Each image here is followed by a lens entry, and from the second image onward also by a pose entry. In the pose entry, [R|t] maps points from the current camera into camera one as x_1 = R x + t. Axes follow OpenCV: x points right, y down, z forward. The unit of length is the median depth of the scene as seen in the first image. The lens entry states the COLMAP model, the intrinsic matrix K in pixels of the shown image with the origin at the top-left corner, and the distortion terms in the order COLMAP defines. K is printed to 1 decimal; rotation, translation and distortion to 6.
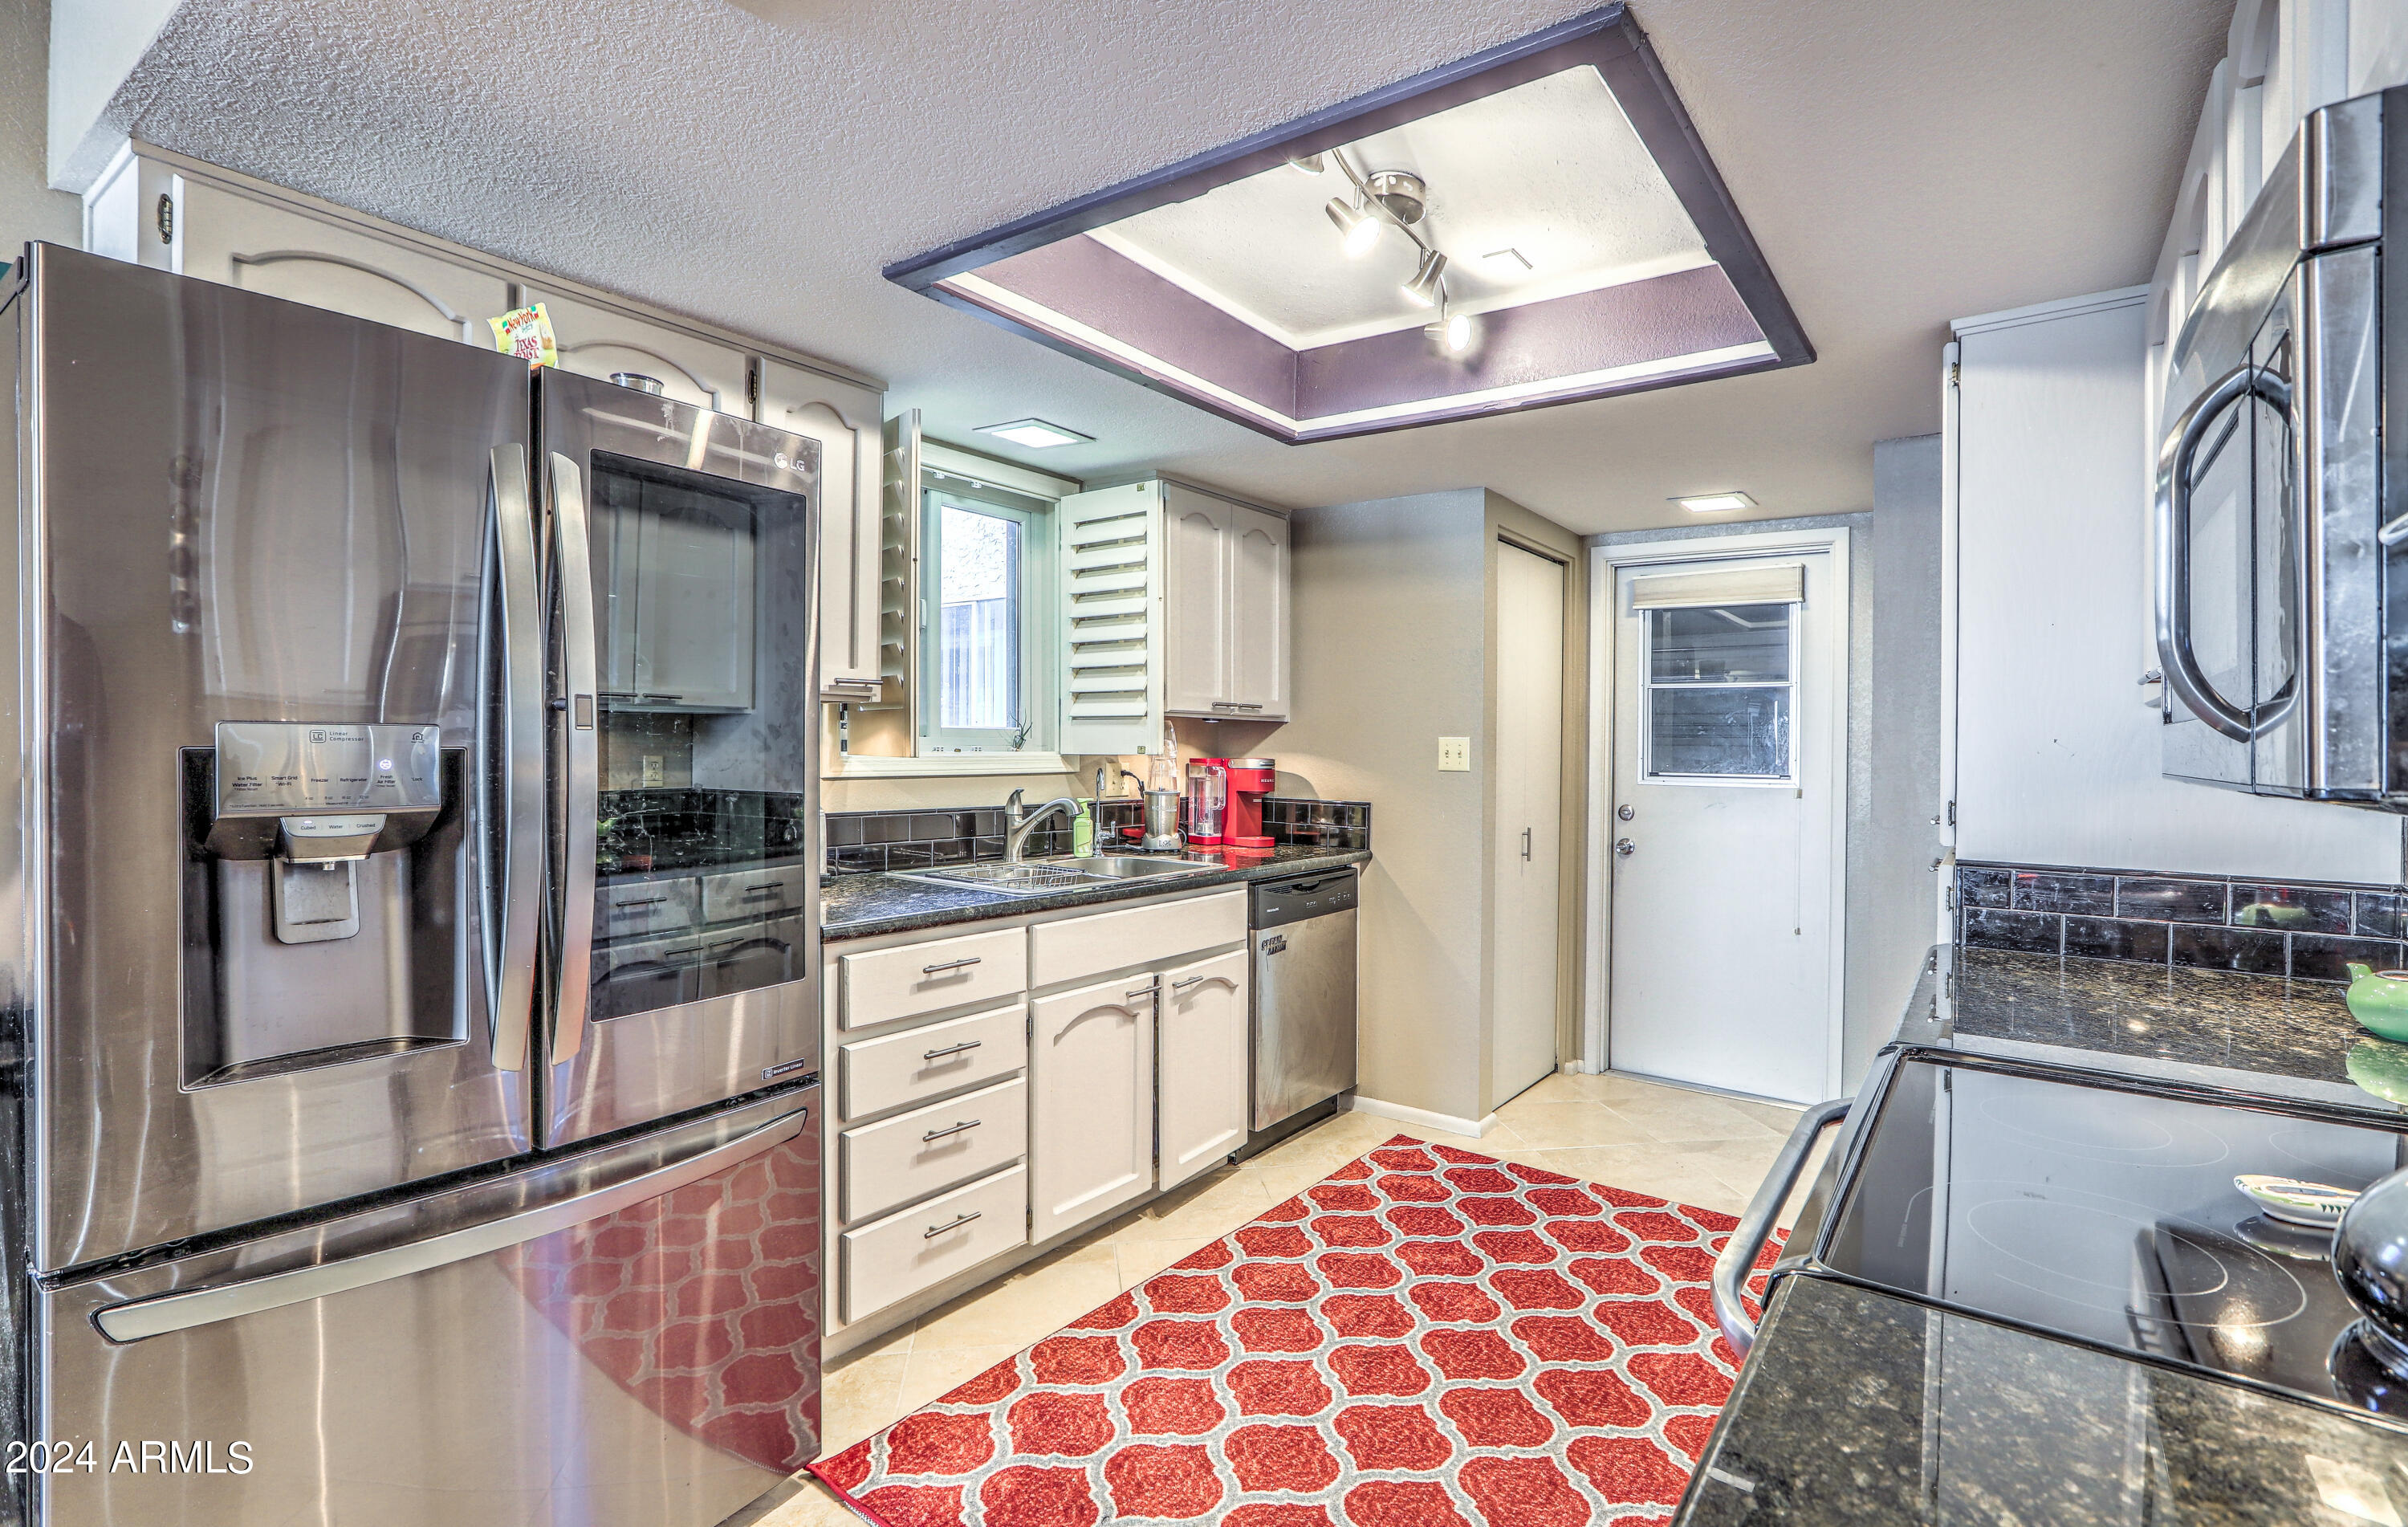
lens RADIAL K [[1109.5, 0, 1275.7], [0, 1109.5, 740.4], [0, 0, 1]] dist [-0.020569, 0.001729]
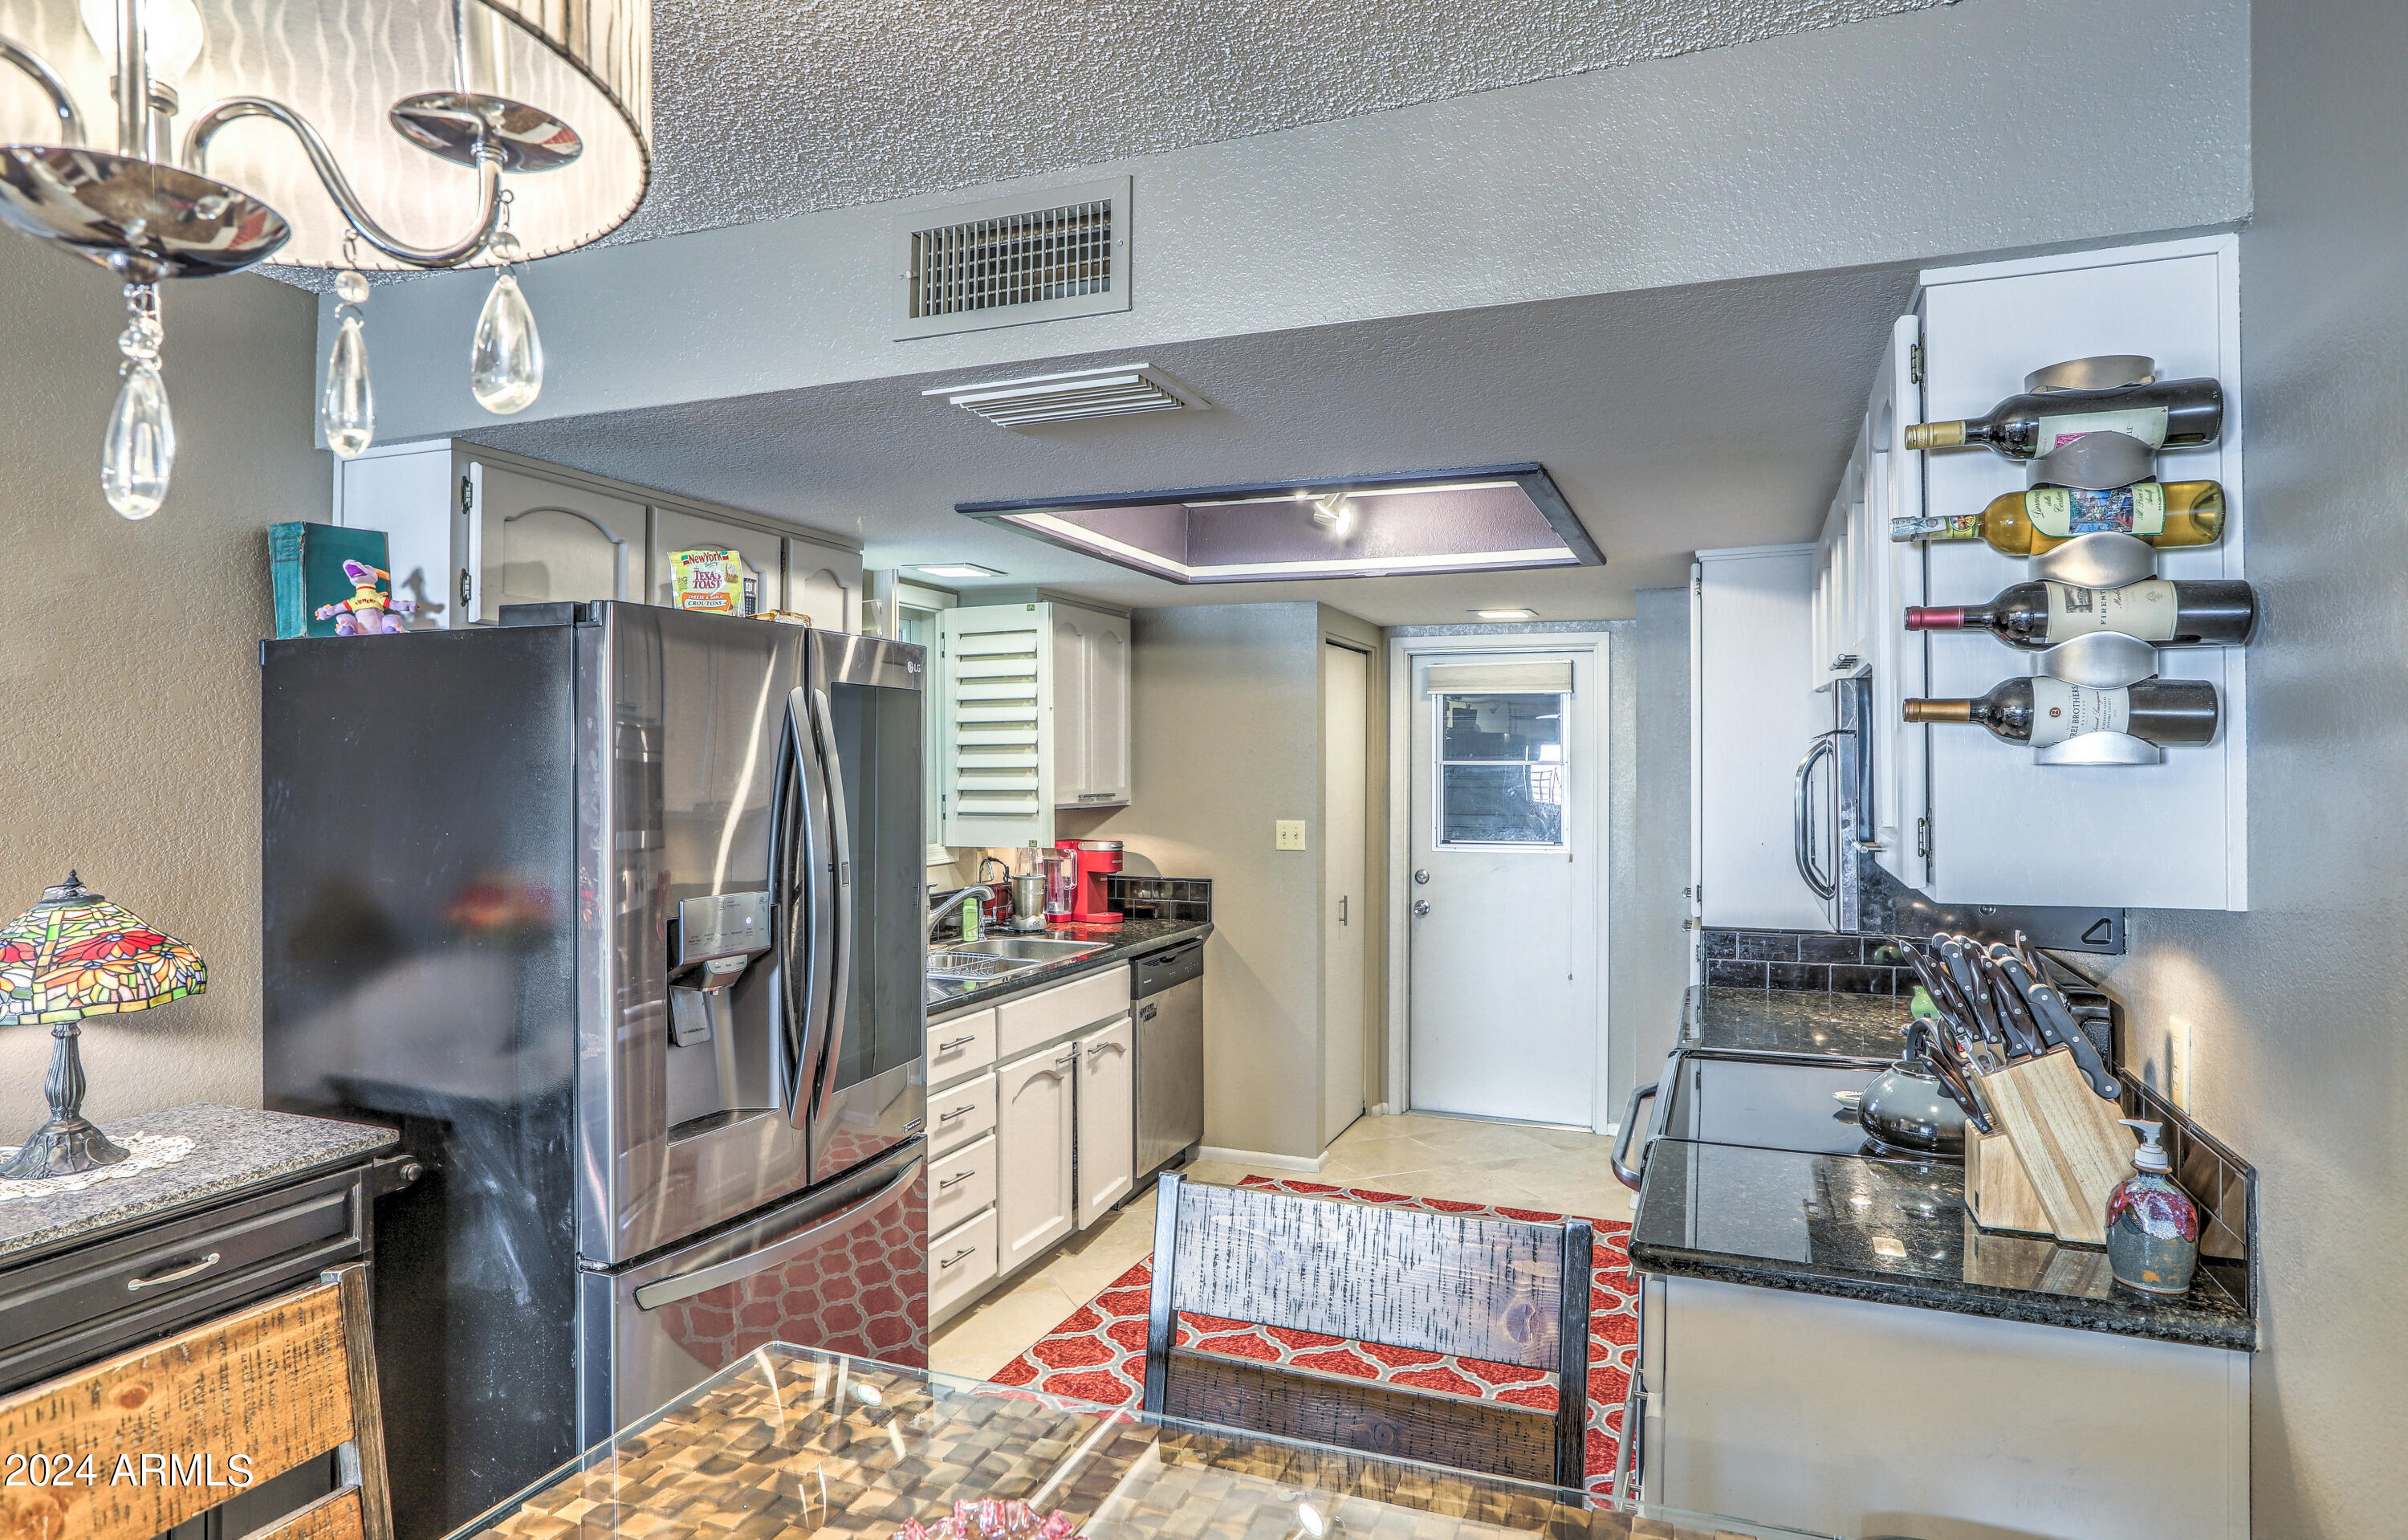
lens RADIAL K [[1362.0, 0, 1205.1], [0, 1362.0, 763.9], [0, 0, 1]] dist [-0.014463, 0.000983]
pose [[0.975777, -0.014174, 0.218307, -0.242240], [0.013224, 0.999896, 0.005809, -0.074290], [-0.218367, -0.002781, 0.975863, -0.357598]]
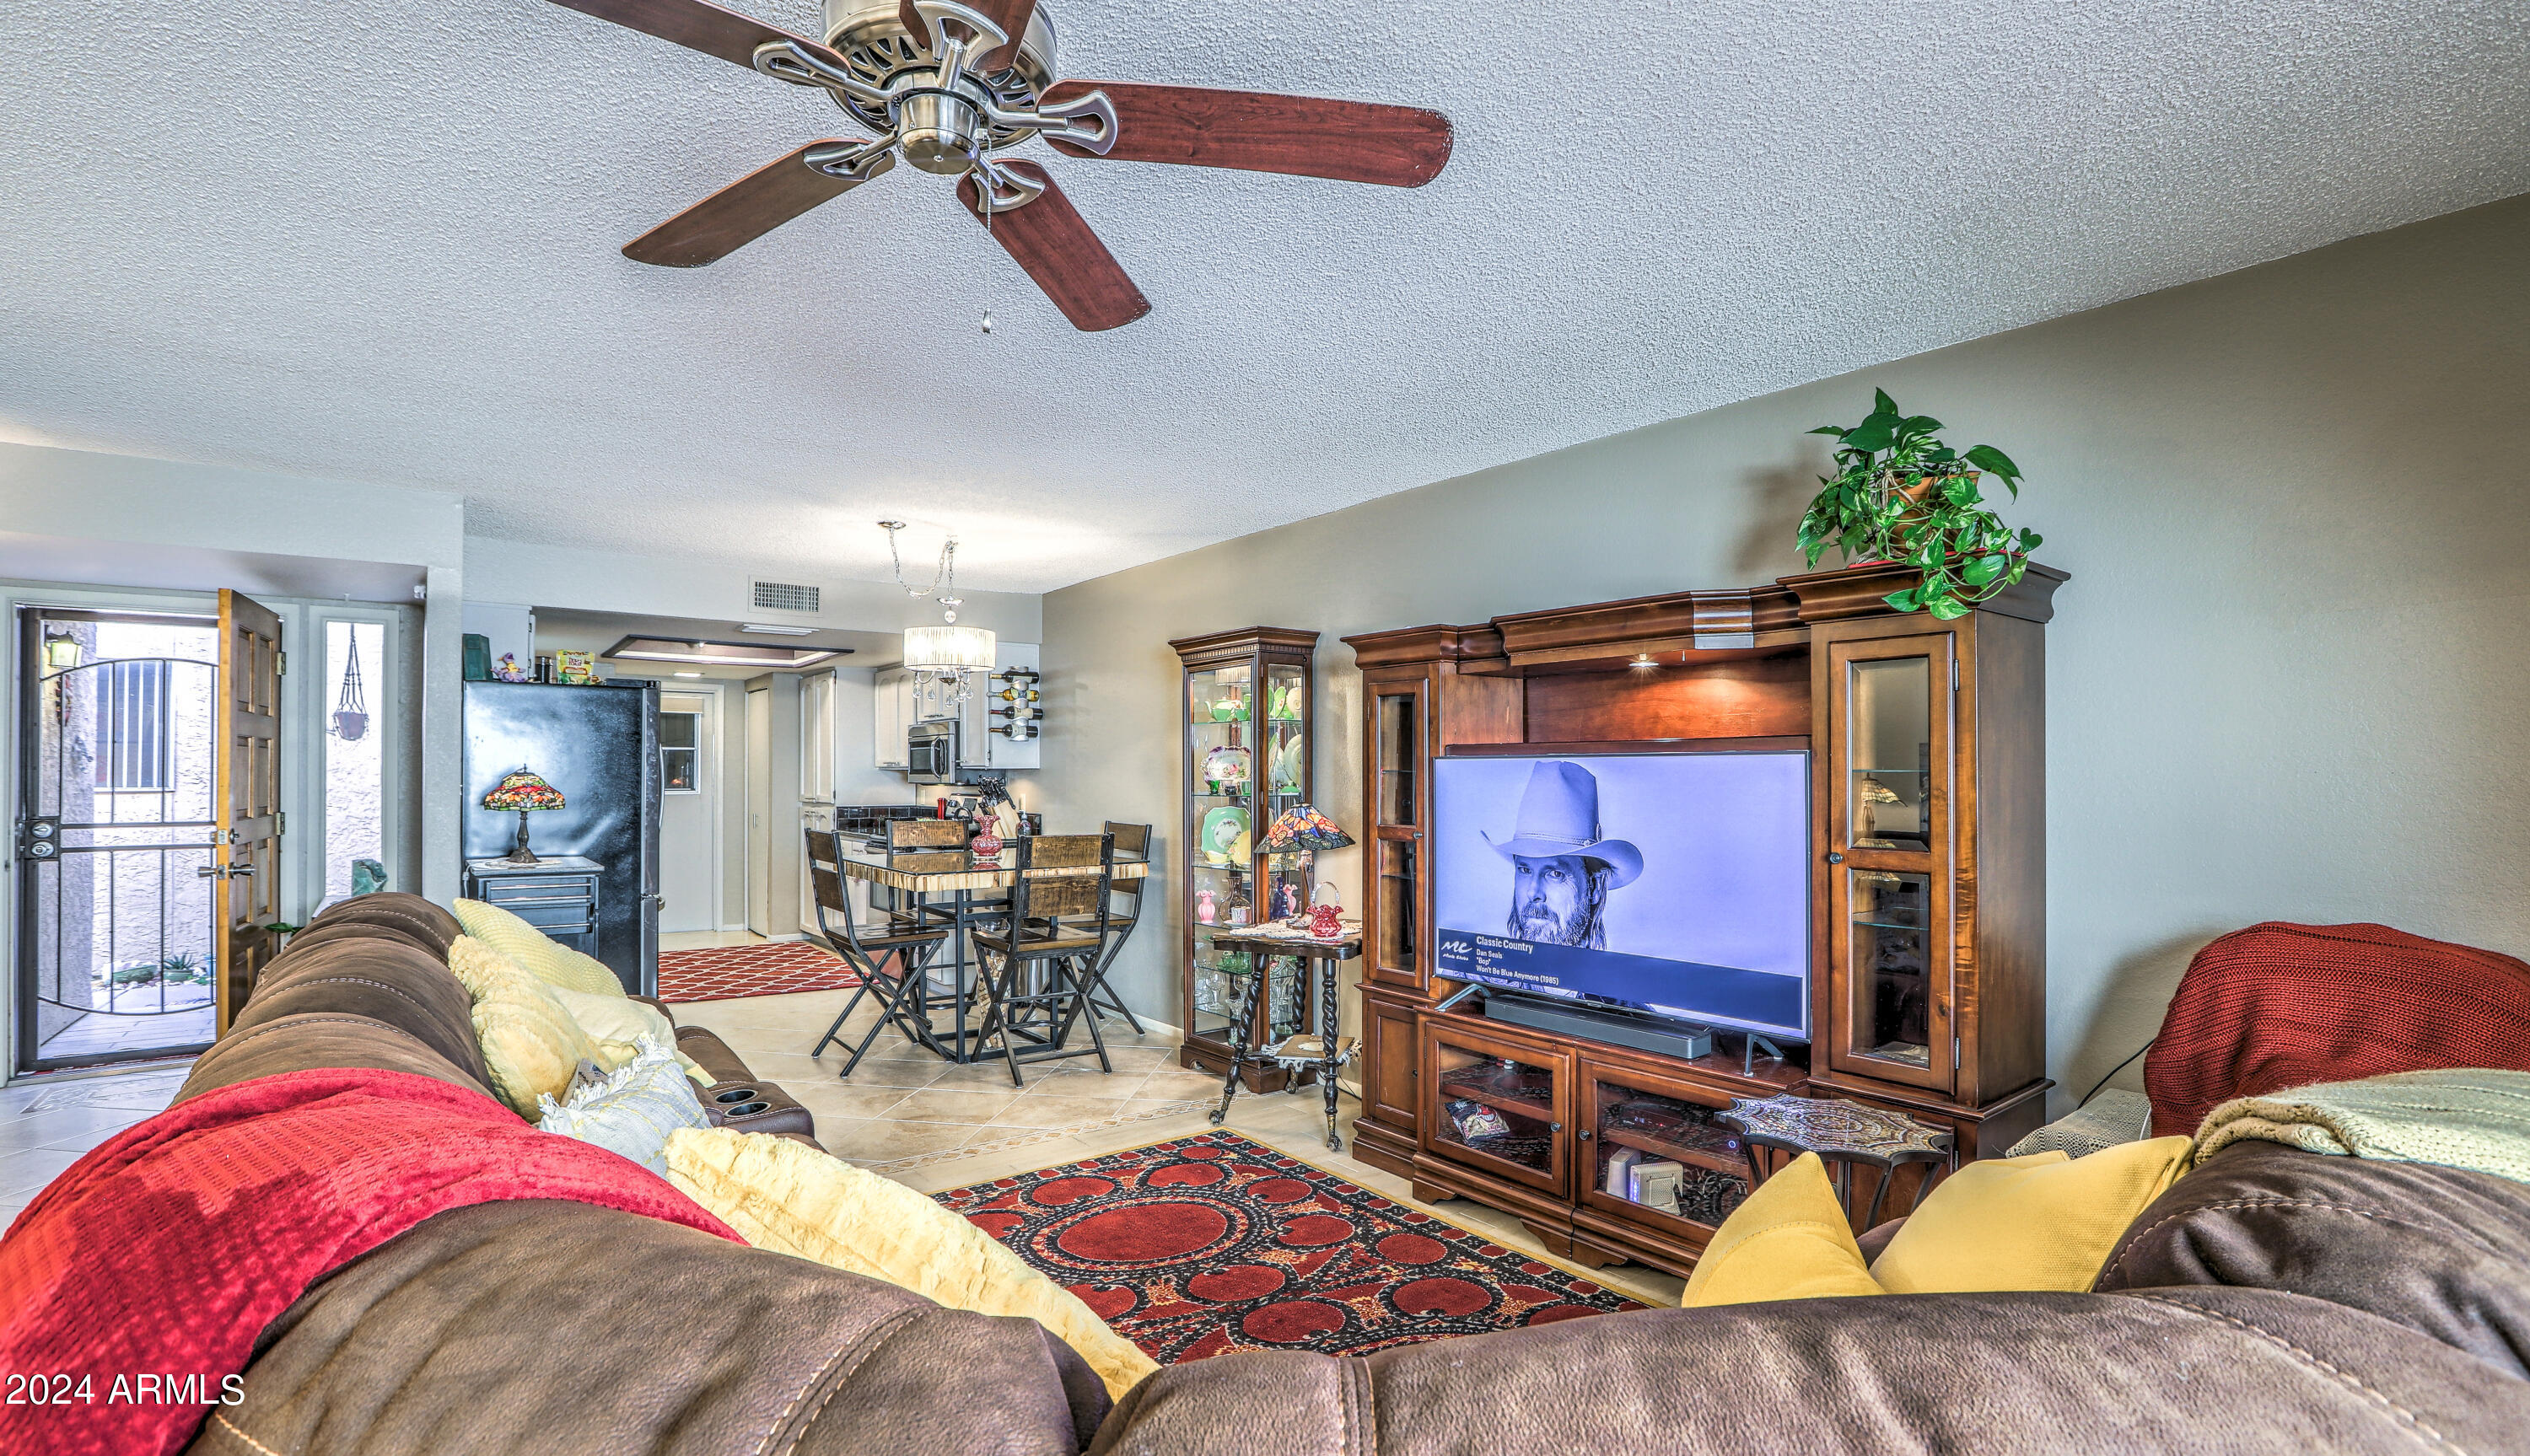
lens RADIAL K [[1178.8, 0, 1260.6], [0, 1178.8, 749.1], [0, 0, 1]] dist [-0.015847, 0.008320]
pose [[0.317994, 0.003608, 0.948086, -1.788767], [0.003898, 0.999979, -0.005113, -0.038790], [-0.948085, 0.005321, 0.317973, -1.094598]]
